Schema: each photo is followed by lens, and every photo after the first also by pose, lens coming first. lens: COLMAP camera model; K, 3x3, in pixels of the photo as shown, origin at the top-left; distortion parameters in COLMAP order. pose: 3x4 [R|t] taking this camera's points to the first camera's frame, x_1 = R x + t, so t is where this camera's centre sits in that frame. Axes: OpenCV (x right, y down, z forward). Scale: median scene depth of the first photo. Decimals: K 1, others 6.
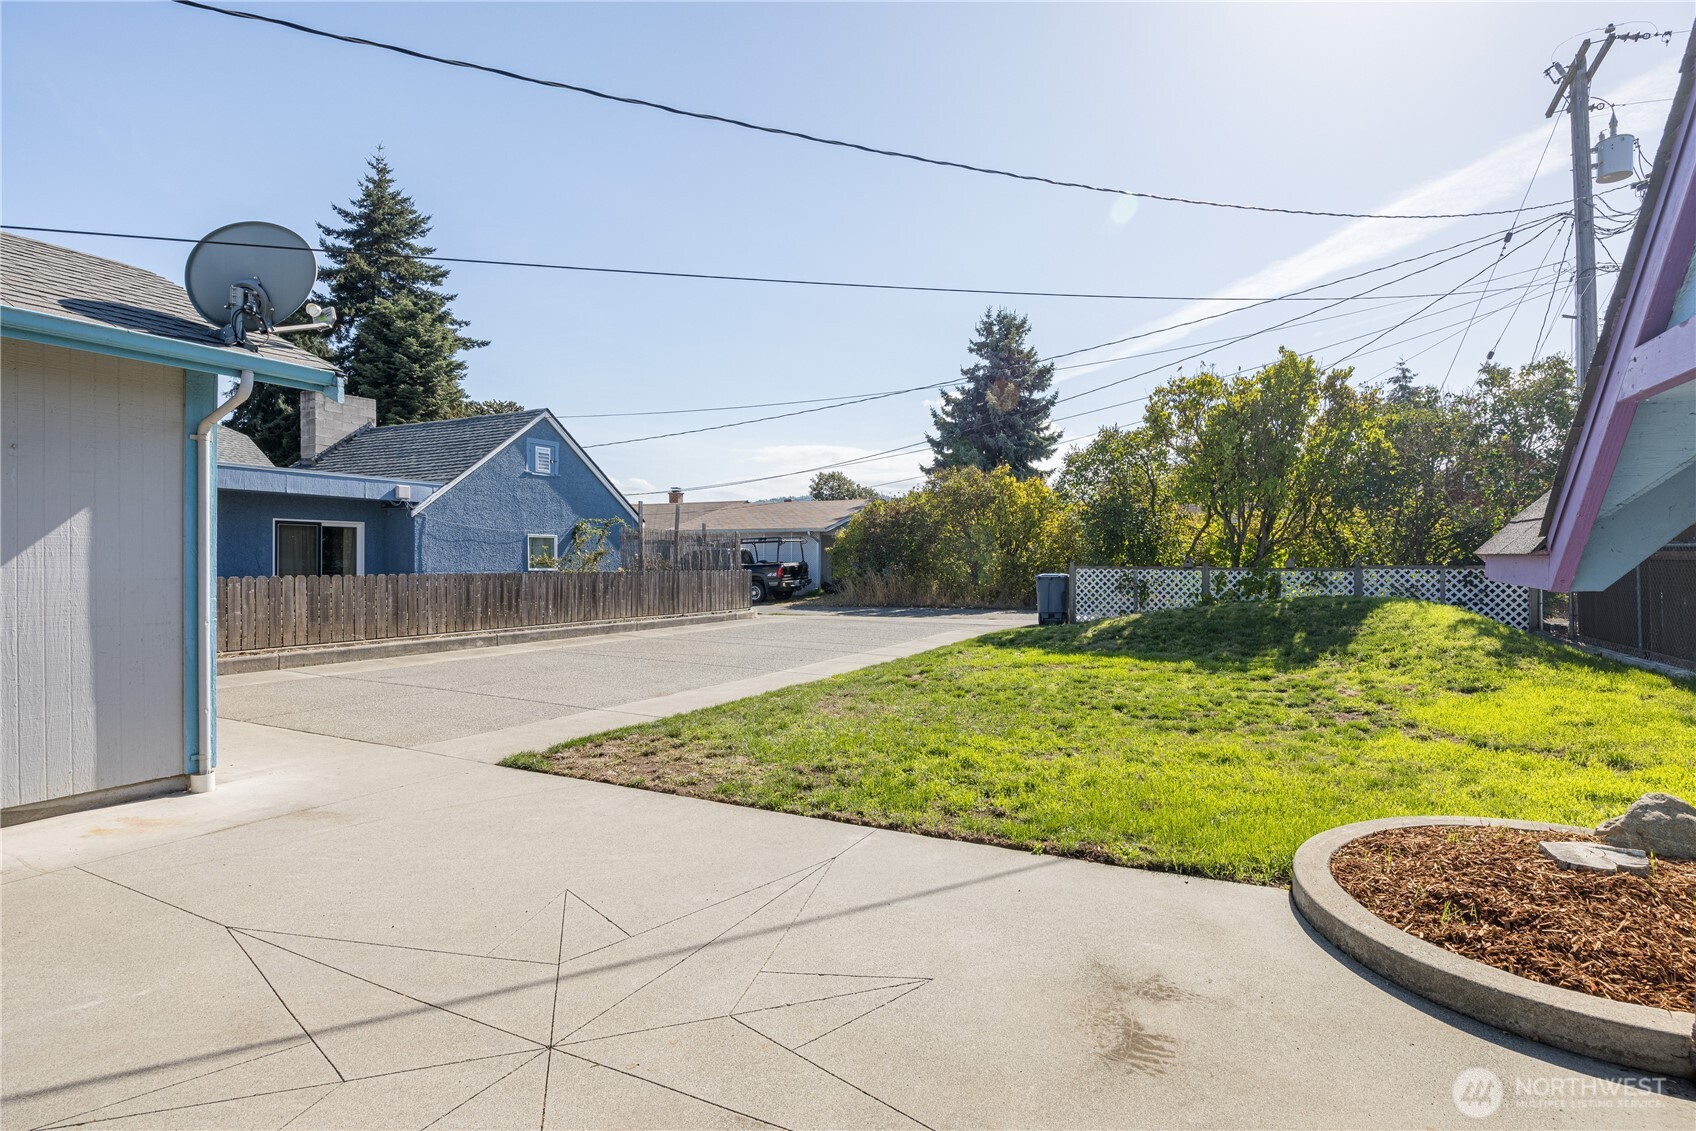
lens RADIAL K [[826.5, 0, 845.9], [0, 826.5, 565.6], [0, 0, 1]] dist [-0.022800, 0.004907]
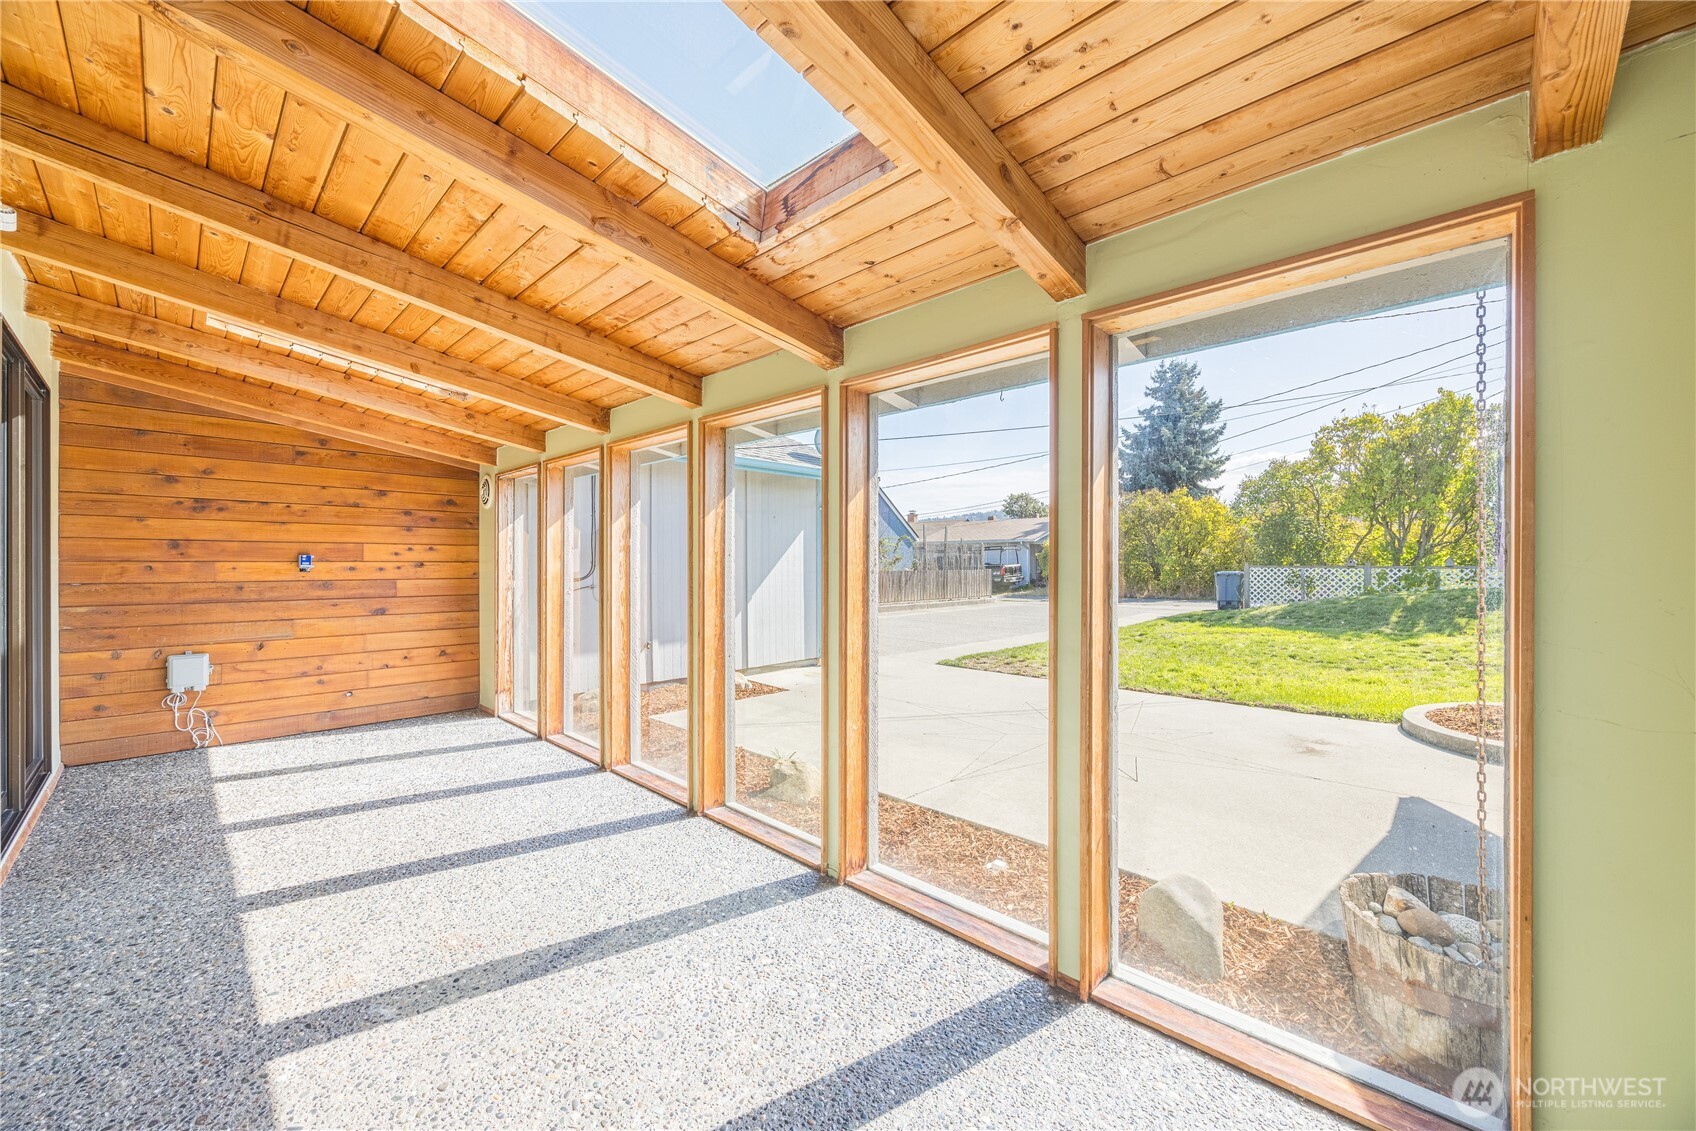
lens RADIAL K [[647.7, 0, 827.3], [0, 647.7, 565.6], [0, 0, 1]] dist [-0.002026, -0.000165]
pose [[0.957379, -0.004673, -0.288798, -0.068739], [0.003809, 0.999986, -0.003553, 0.001625], [0.288811, 0.002302, 0.957383, -0.185317]]
